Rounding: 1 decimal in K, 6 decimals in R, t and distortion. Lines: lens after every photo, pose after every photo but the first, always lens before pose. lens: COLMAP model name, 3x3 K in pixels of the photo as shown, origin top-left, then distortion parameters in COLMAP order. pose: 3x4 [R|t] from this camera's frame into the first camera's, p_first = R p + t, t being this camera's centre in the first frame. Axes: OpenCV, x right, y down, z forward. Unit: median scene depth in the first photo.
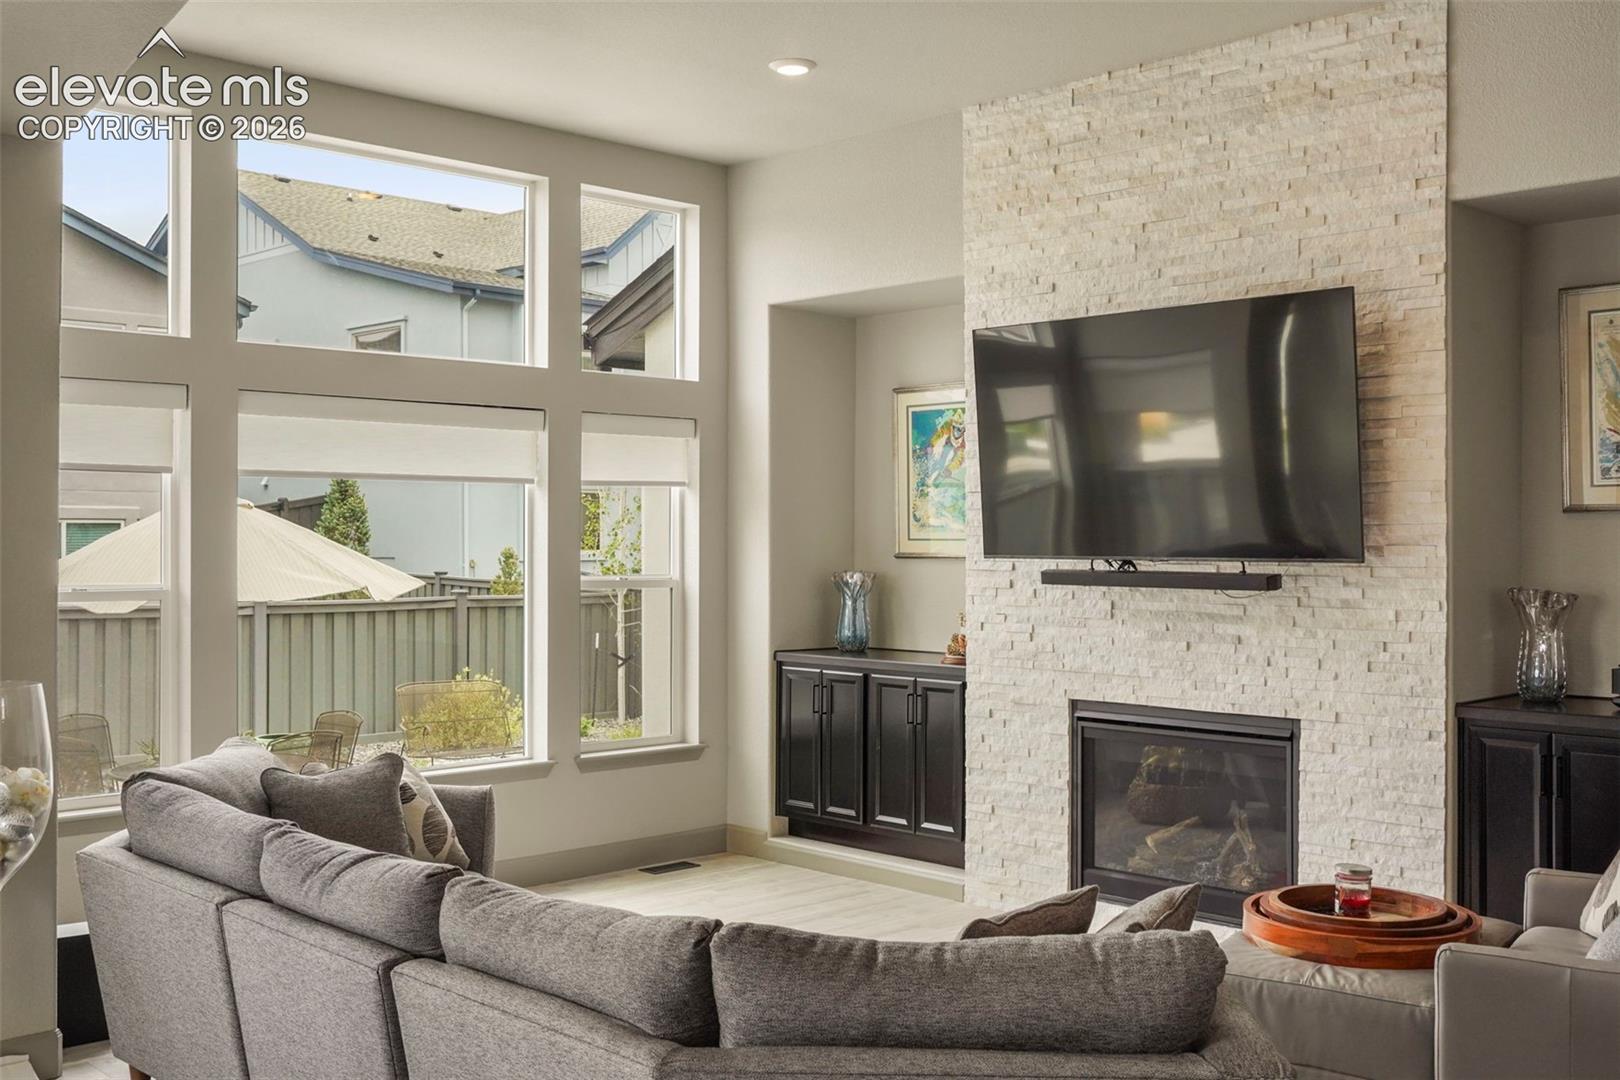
lens RADIAL K [[1620.1, 0, 814.7], [0, 1620.1, 541.3], [0, 0, 1]] dist [0.001510, 0.000000]
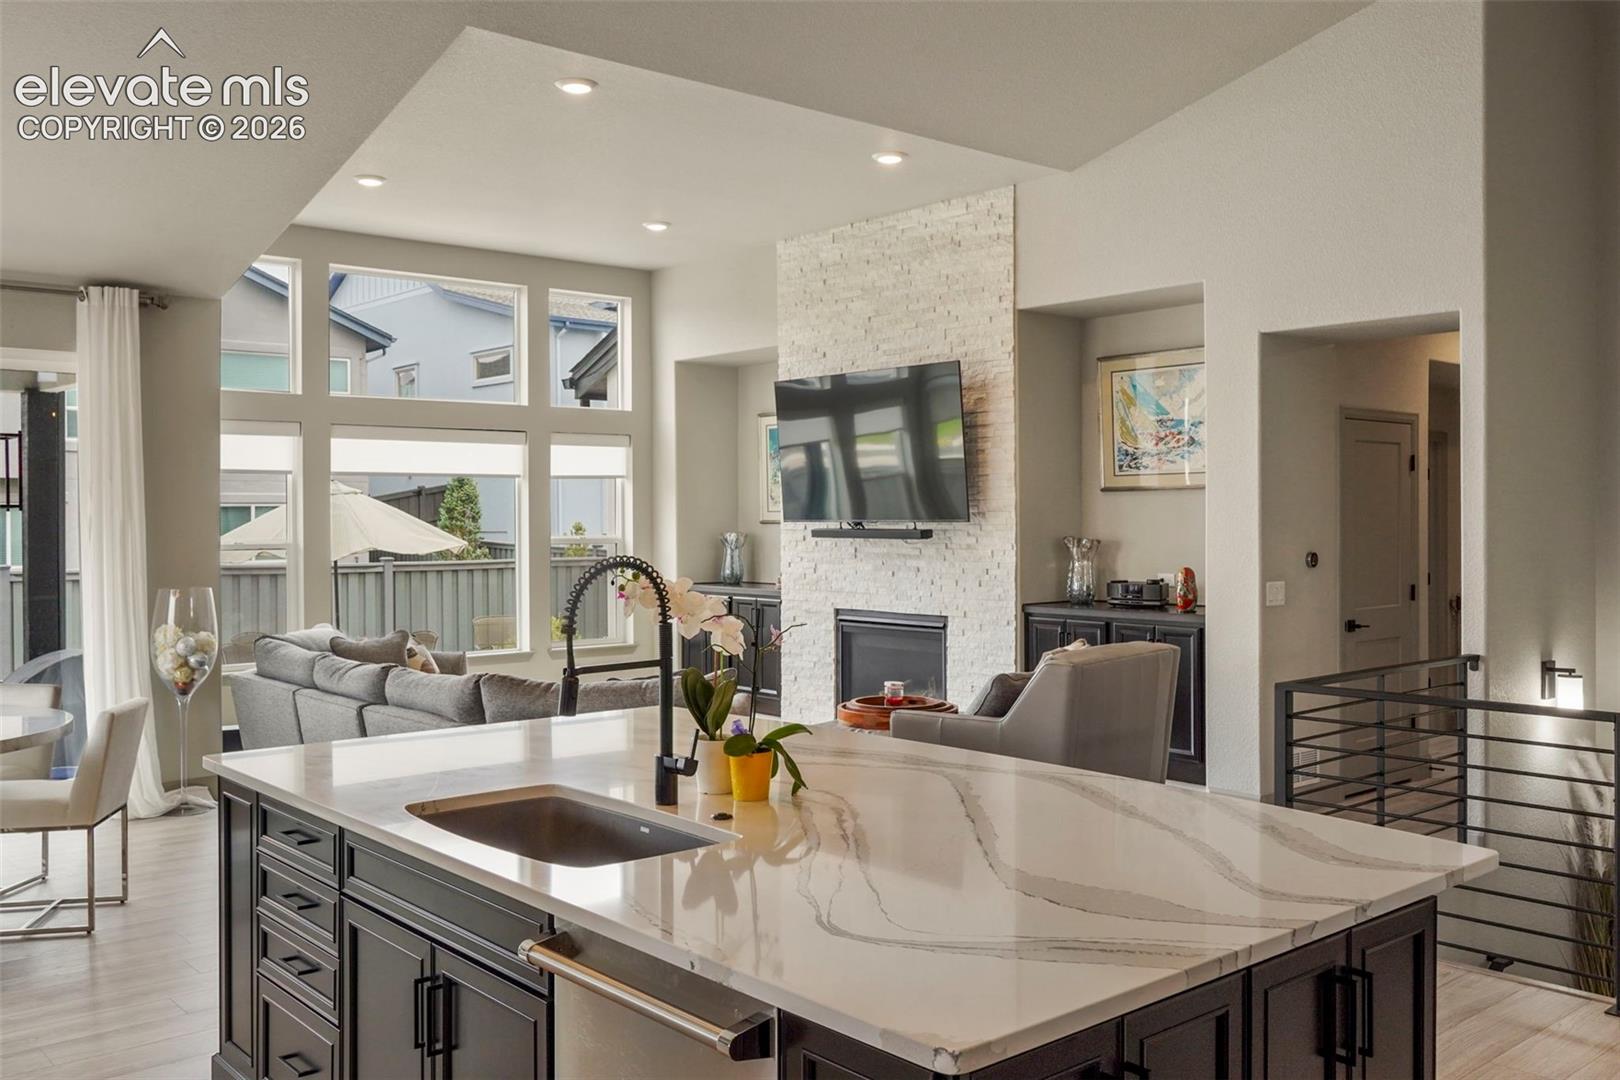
lens RADIAL K [[1385.4, 0, 811.3], [0, 1385.4, 530.3], [0, 0, 1]] dist [-0.013169, 0.009597]
pose [[0.998386, -0.005749, -0.056493, 0.227500], [0.006221, 0.999947, 0.008176, 0.008091], [0.056443, -0.008515, 0.998369, -0.414513]]
